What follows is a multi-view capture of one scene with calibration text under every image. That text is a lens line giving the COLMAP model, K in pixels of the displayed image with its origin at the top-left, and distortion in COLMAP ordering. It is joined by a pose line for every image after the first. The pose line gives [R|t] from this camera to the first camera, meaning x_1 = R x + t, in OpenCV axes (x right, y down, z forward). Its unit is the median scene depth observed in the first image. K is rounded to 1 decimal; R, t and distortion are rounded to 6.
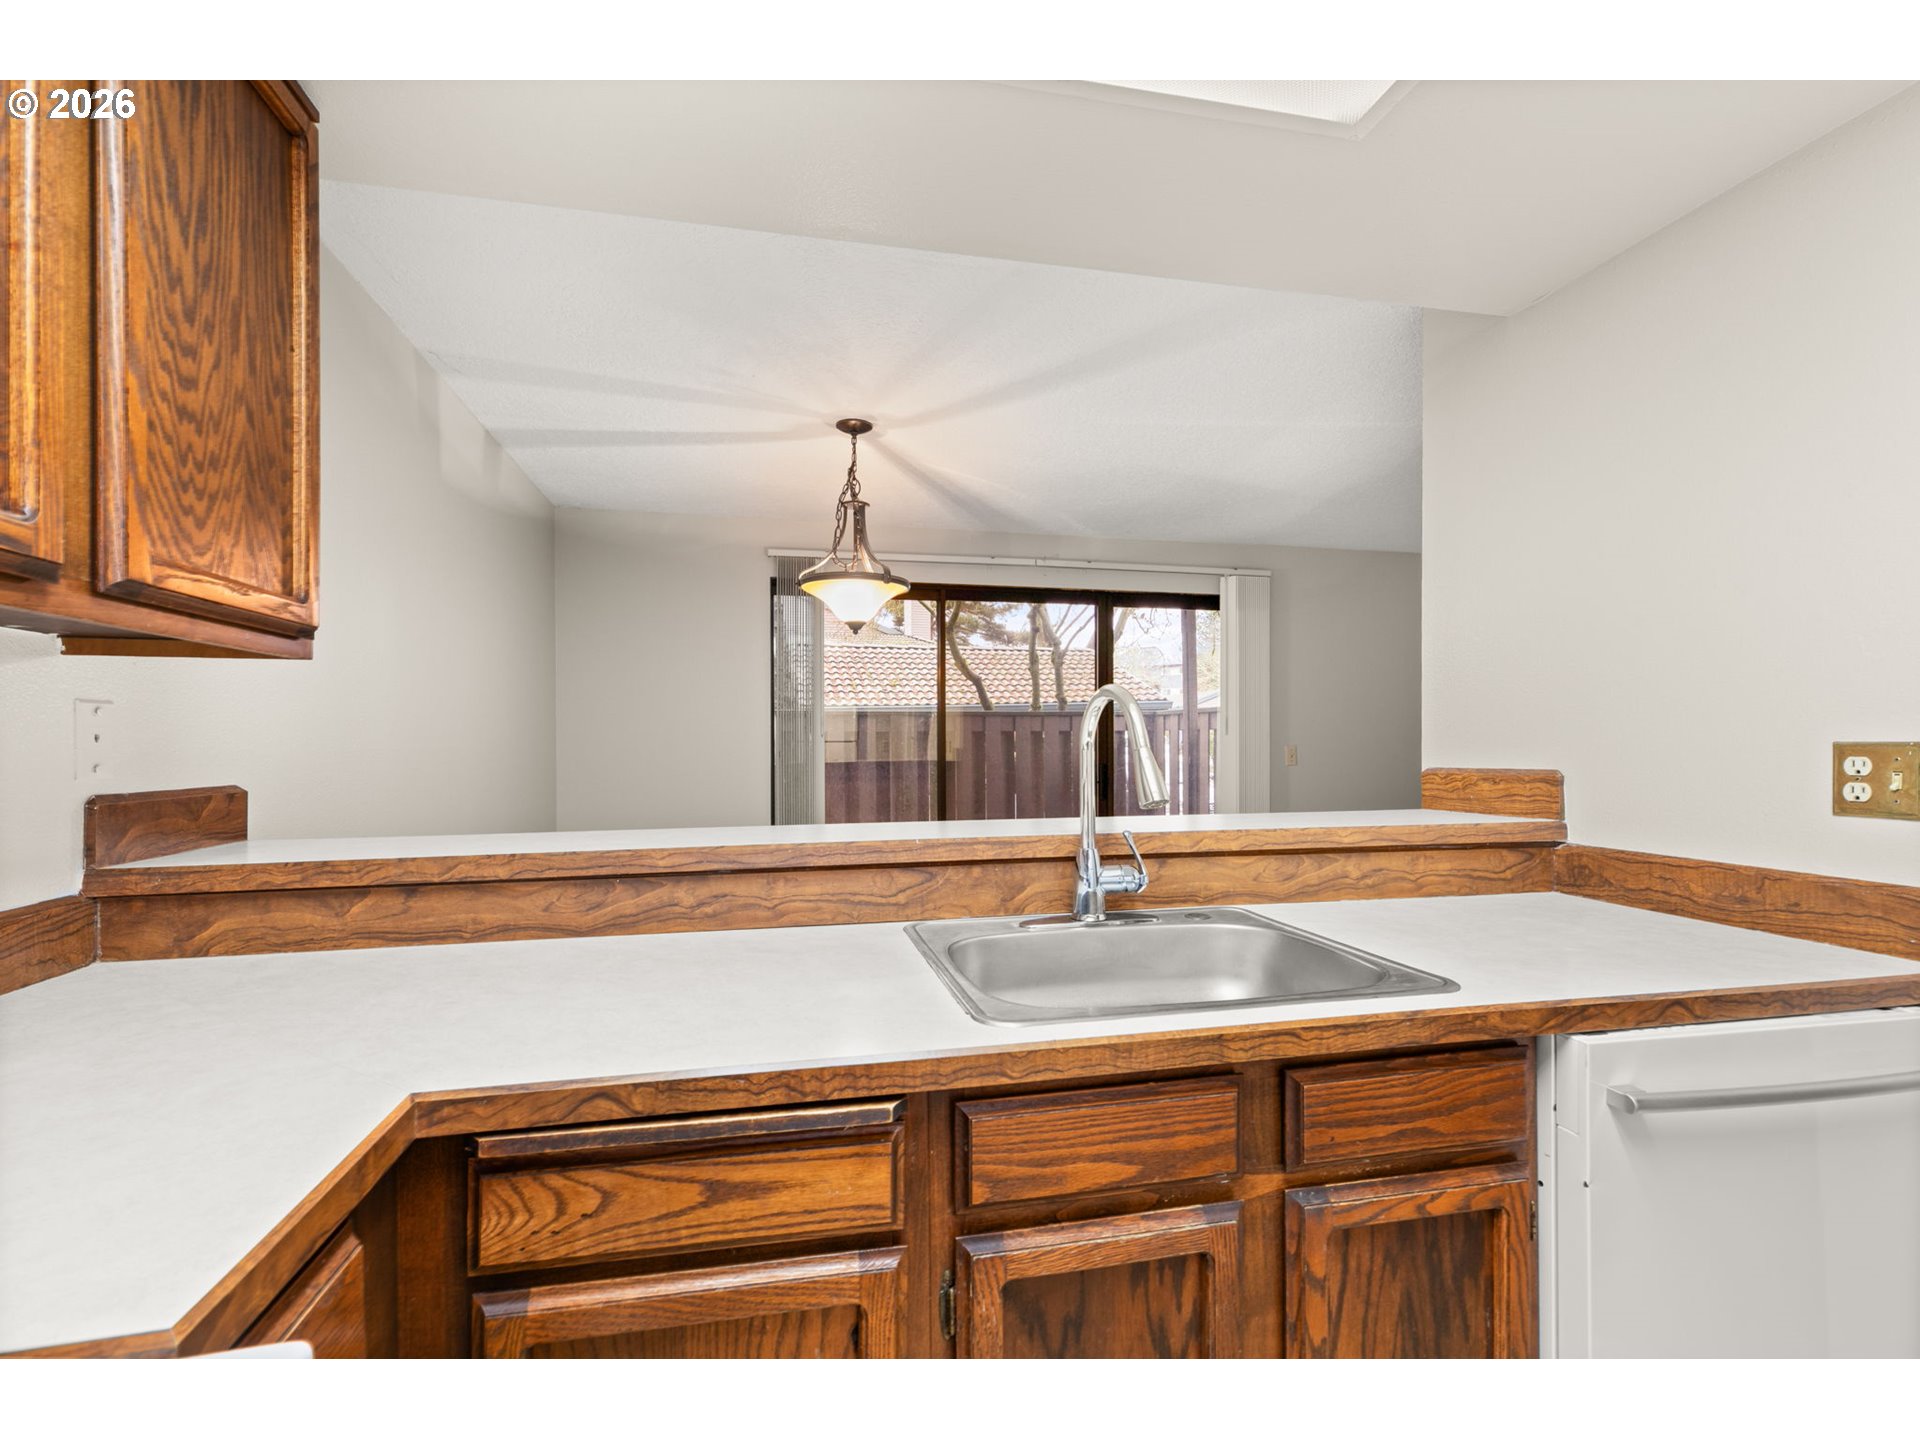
lens RADIAL K [[876.1, 0, 936.0], [0, 876.1, 741.7], [0, 0, 1]] dist [0.002088, -0.000362]
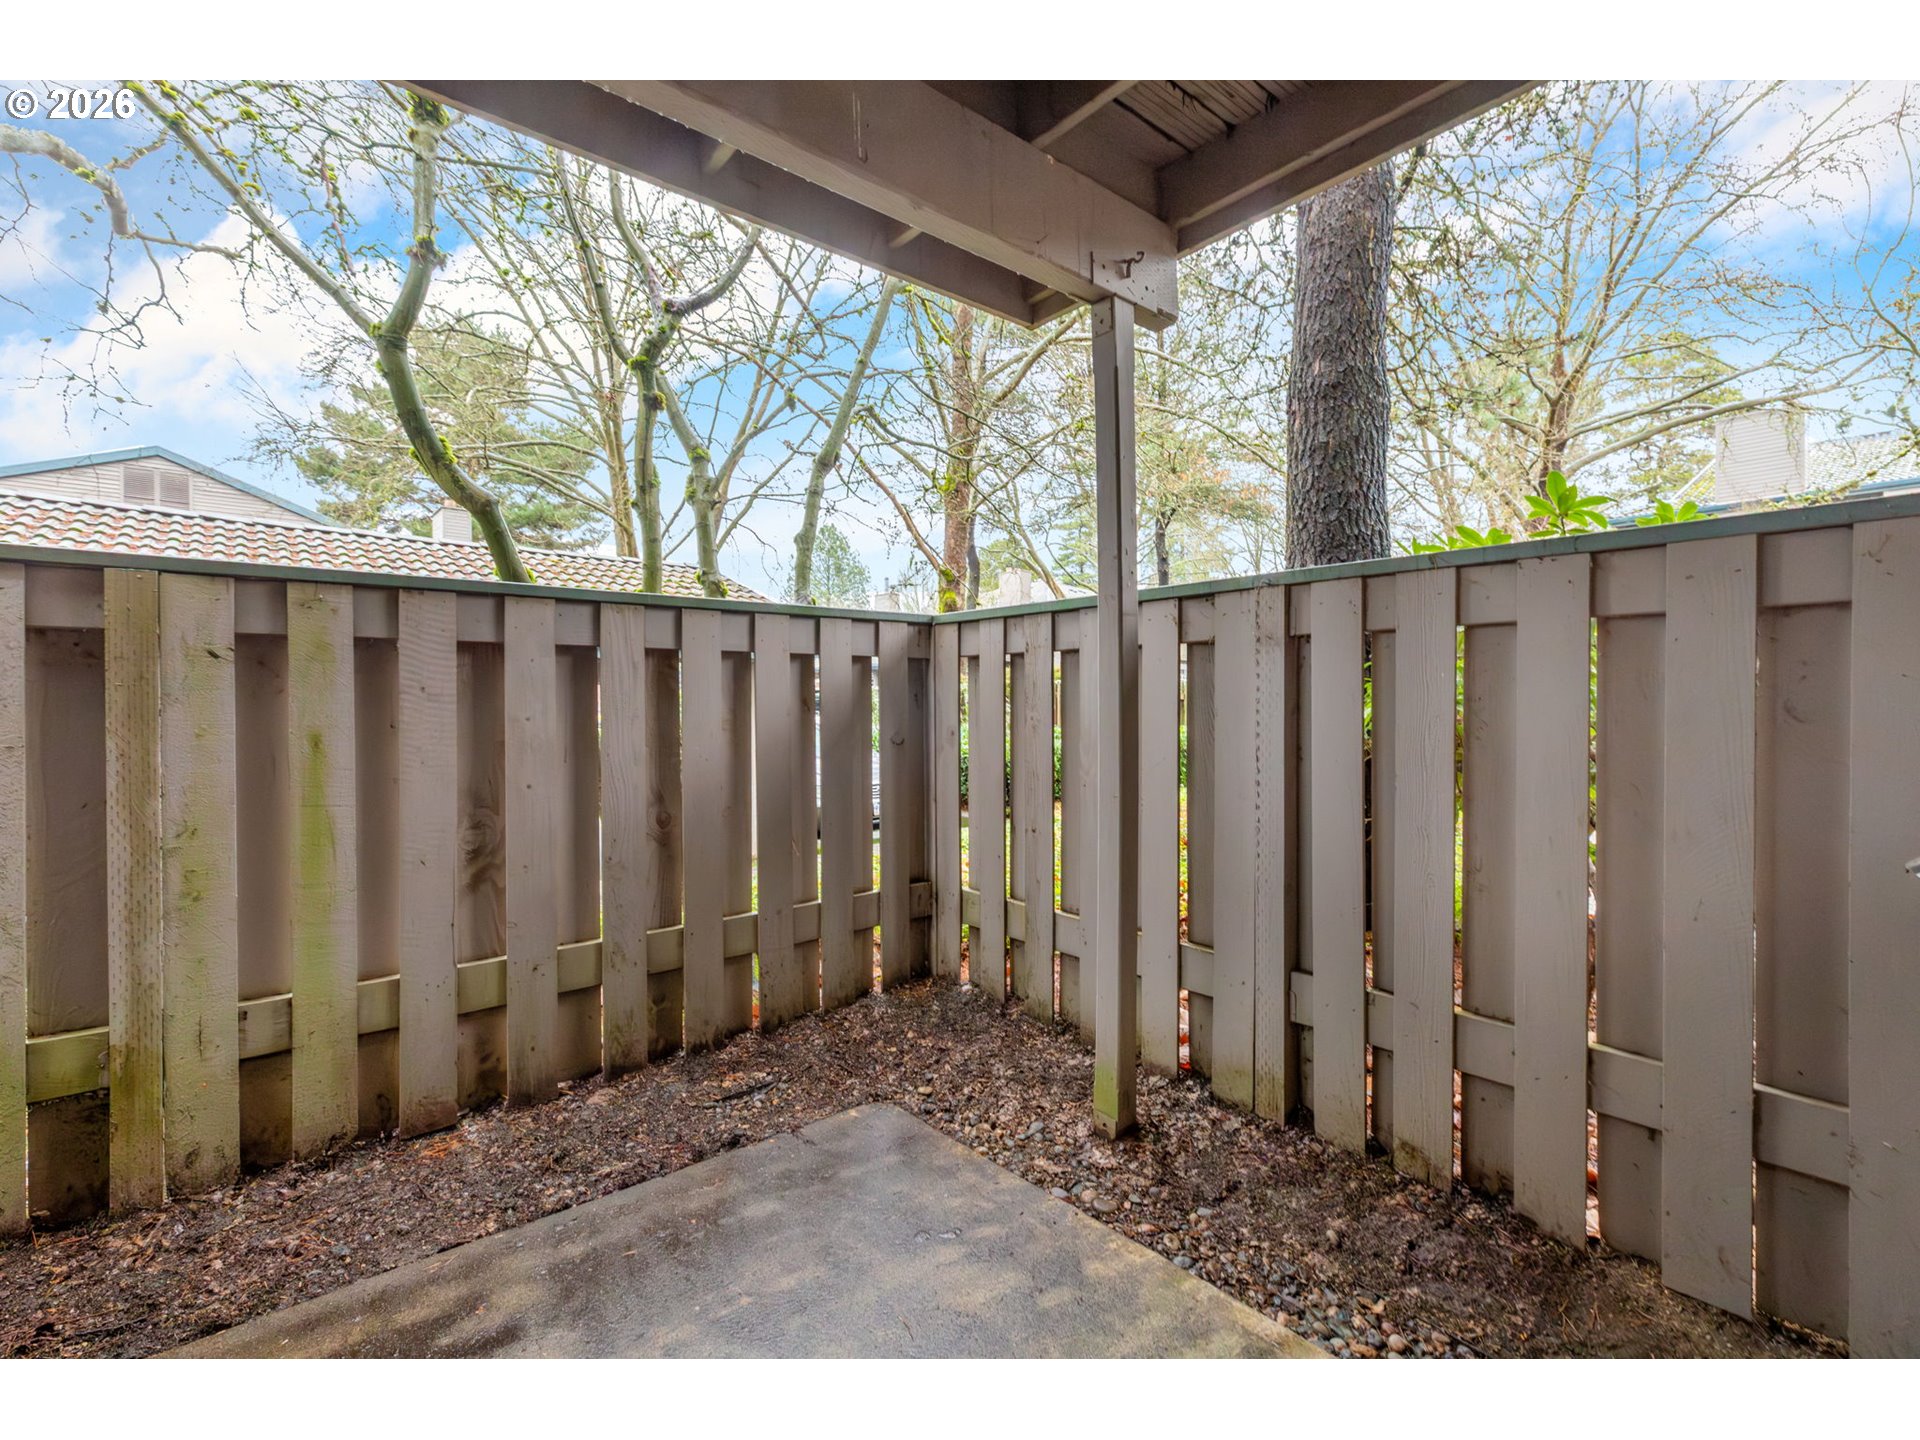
lens RADIAL K [[876.1, 0, 936.0], [0, 876.1, 741.7], [0, 0, 1]] dist [0.002088, -0.000362]
pose [[0.888337, -0.018643, 0.458813, 0.327871], [-0.003578, 0.998864, 0.047514, 0.062059], [-0.459178, -0.043850, 0.887262, 4.243672]]
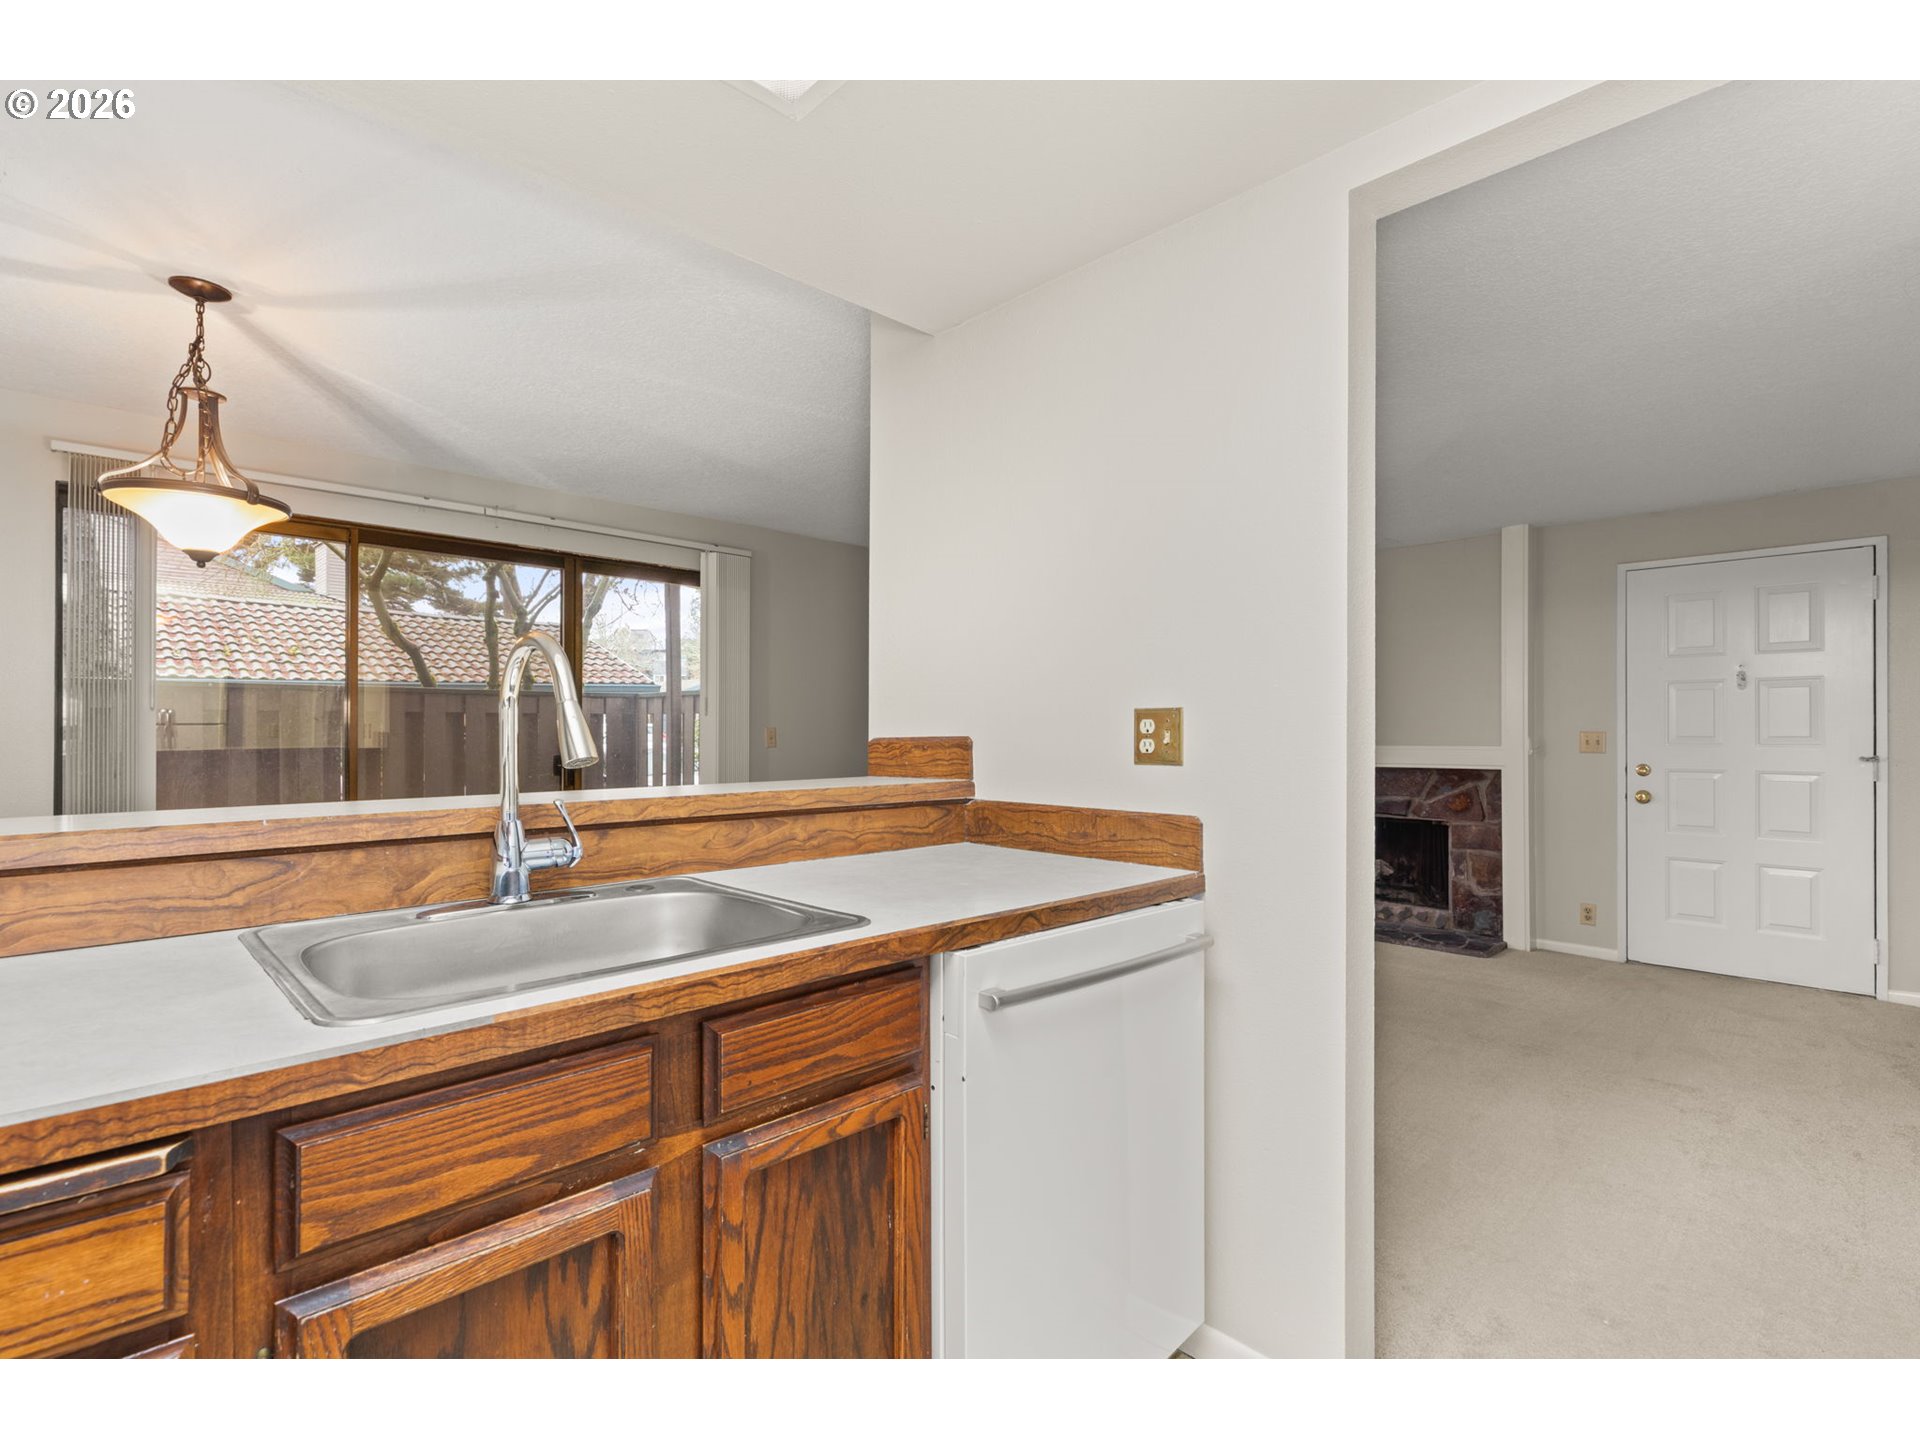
lens RADIAL K [[923.0, 0, 957.4], [0, 923.0, 726.1], [0, 0, 1]] dist [0.001813, -0.000517]
pose [[0.841636, 0.004272, 0.540028, 0.065652], [-0.000904, 0.999978, -0.006503, 0.041792], [-0.540044, 0.004985, 0.841622, -0.019566]]
